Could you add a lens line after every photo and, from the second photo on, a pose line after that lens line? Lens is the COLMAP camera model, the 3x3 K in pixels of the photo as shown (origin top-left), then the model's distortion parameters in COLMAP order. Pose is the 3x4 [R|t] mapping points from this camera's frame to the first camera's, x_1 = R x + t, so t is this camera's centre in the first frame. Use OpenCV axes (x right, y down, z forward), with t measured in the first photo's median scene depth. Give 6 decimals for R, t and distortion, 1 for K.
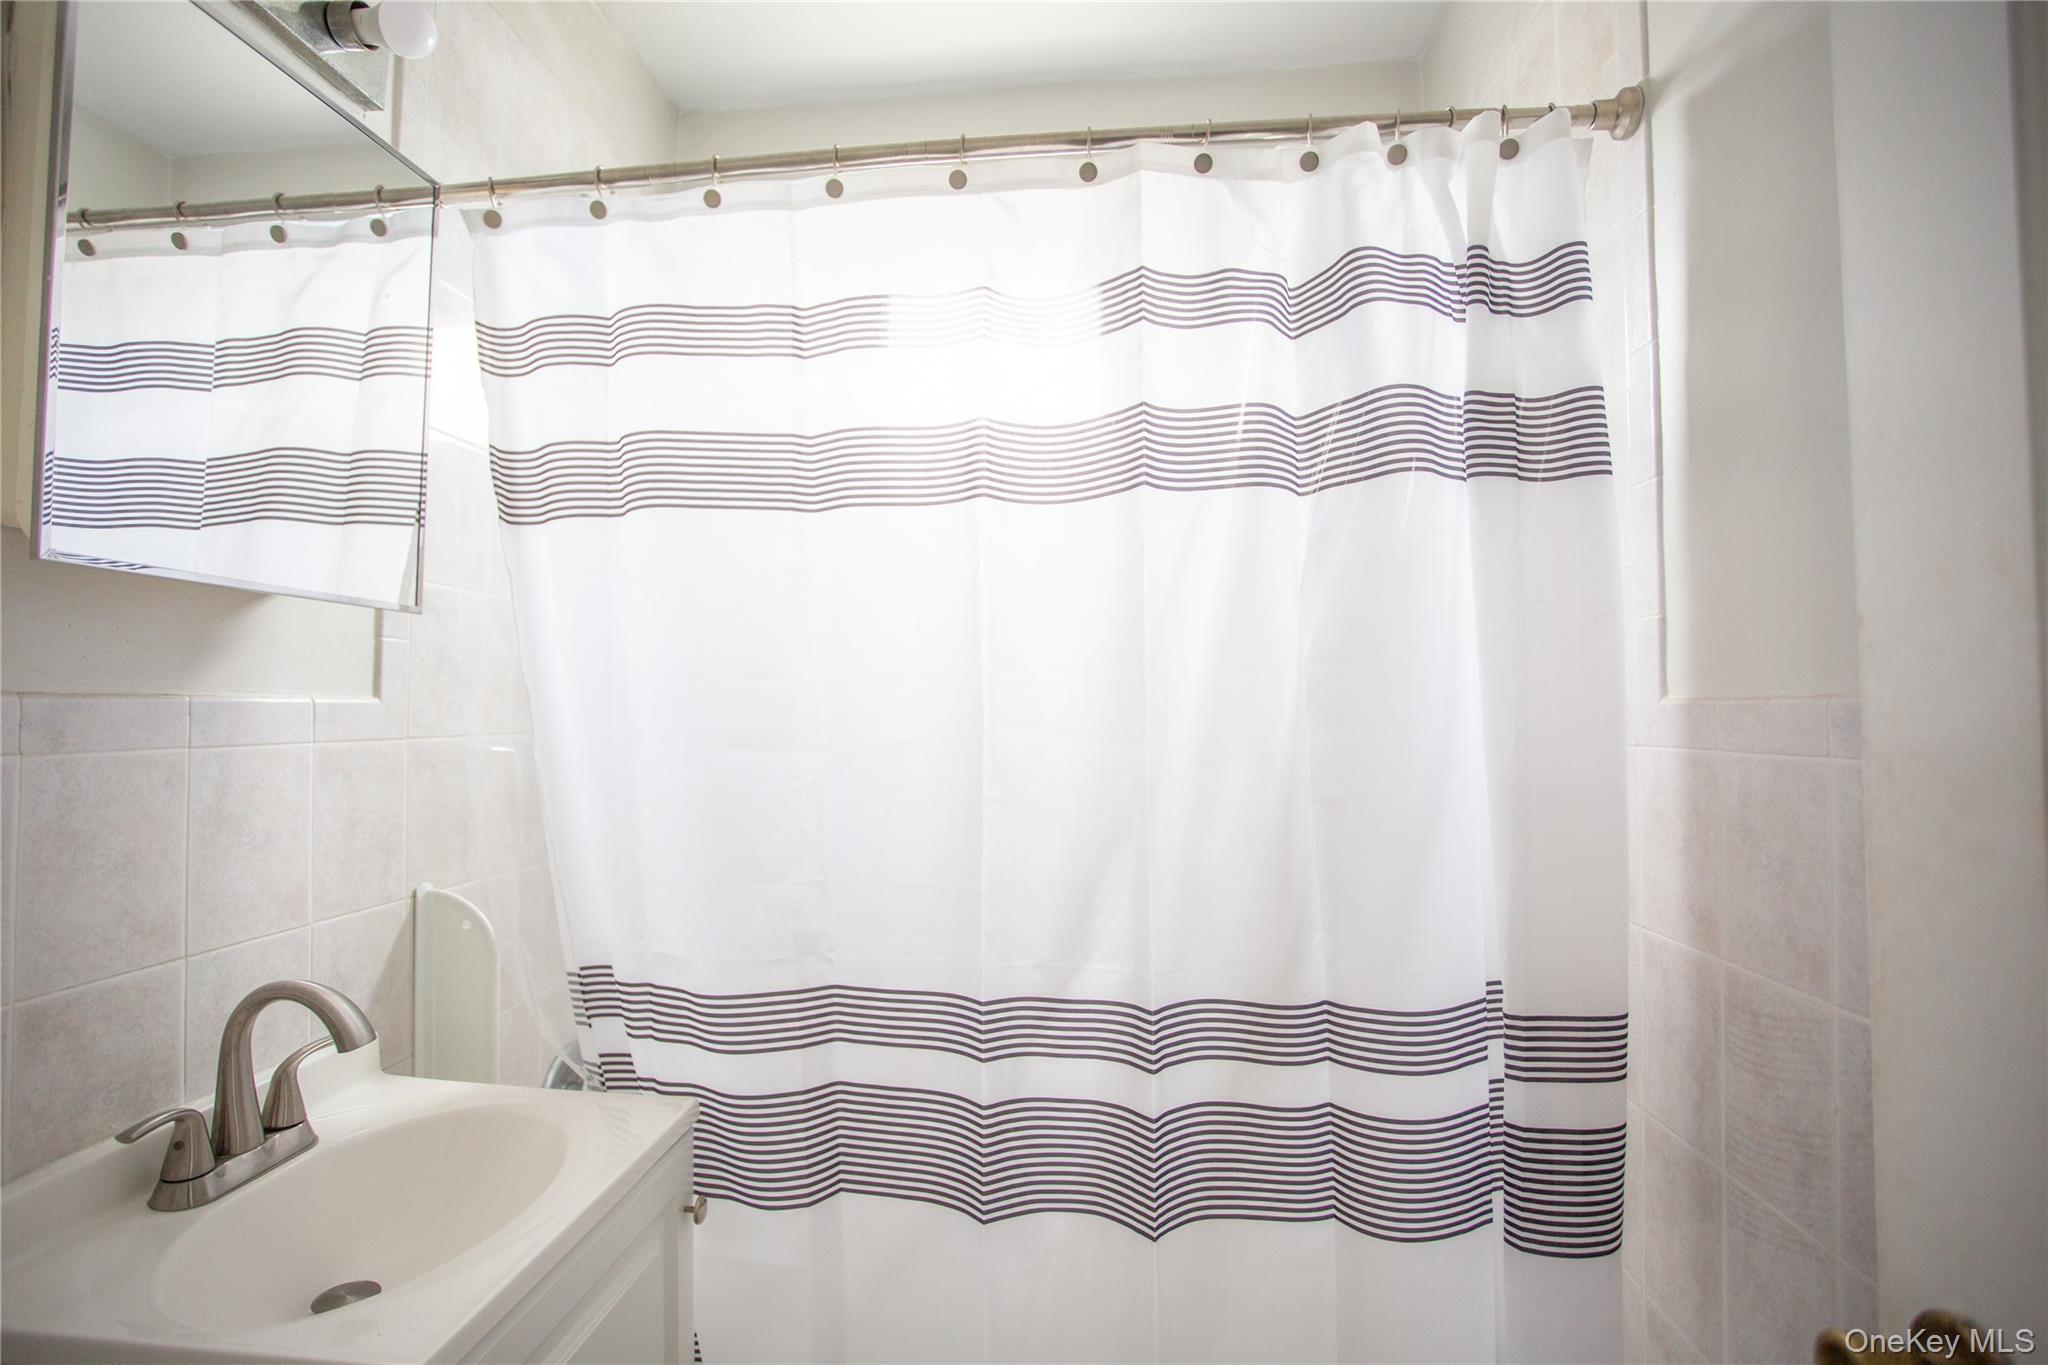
lens RADIAL K [[996.0, 0, 1019.7], [0, 996.0, 673.2], [0, 0, 1]] dist [-0.077713, 0.033725]
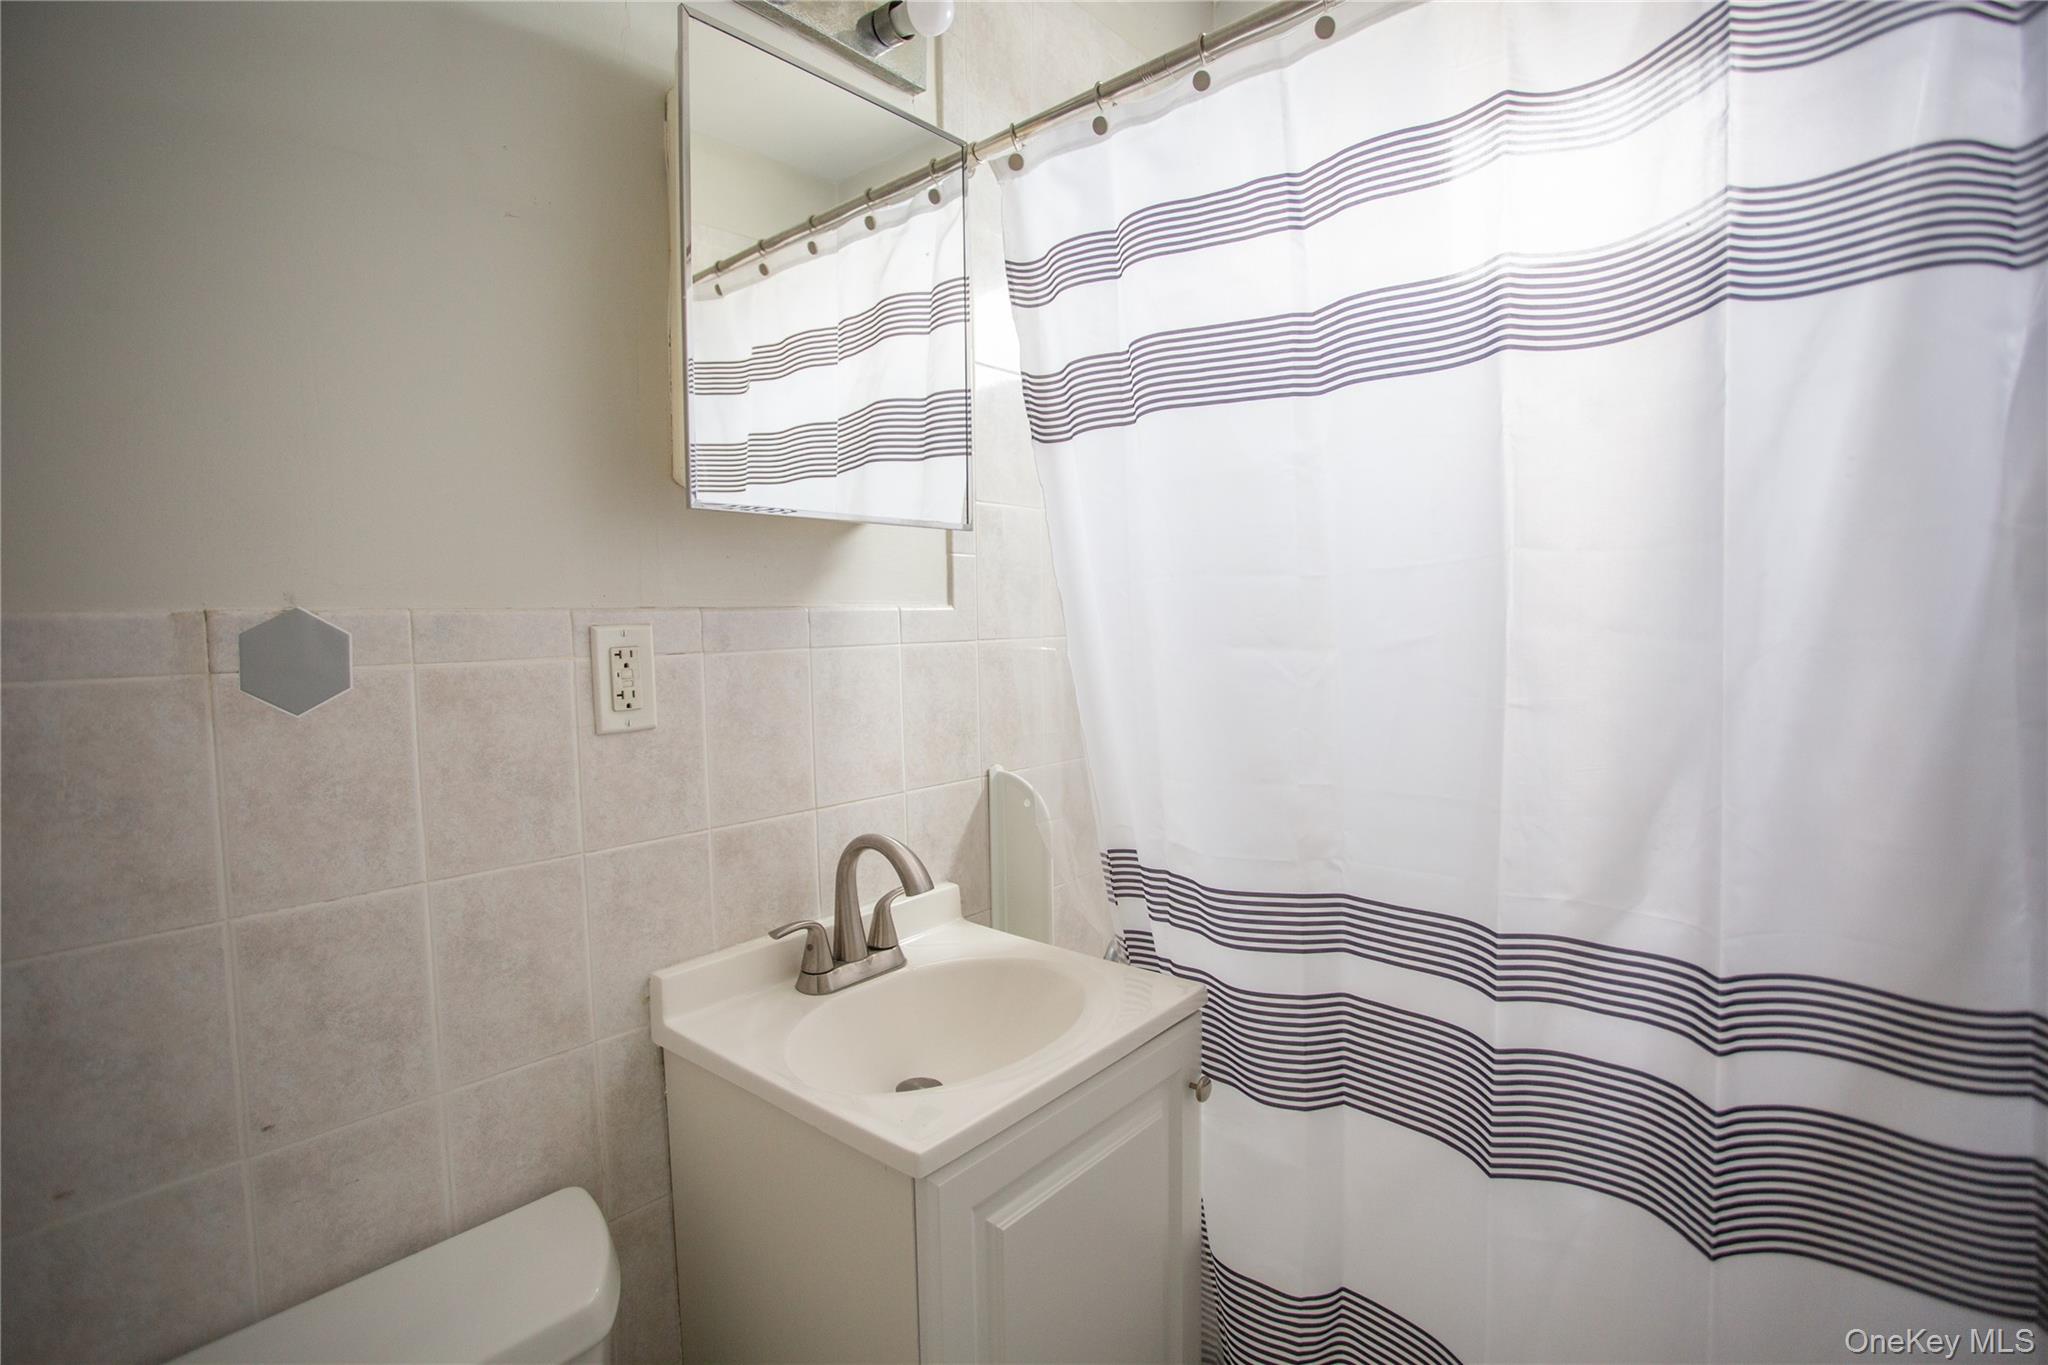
lens RADIAL K [[996.0, 0, 1019.7], [0, 996.0, 673.2], [0, 0, 1]] dist [-0.077713, 0.033725]
pose [[0.814939, 0.013524, -0.579388, 0.108808], [0.041976, 0.995725, 0.082283, 0.011436], [0.578024, -0.091376, 0.810888, 0.065952]]
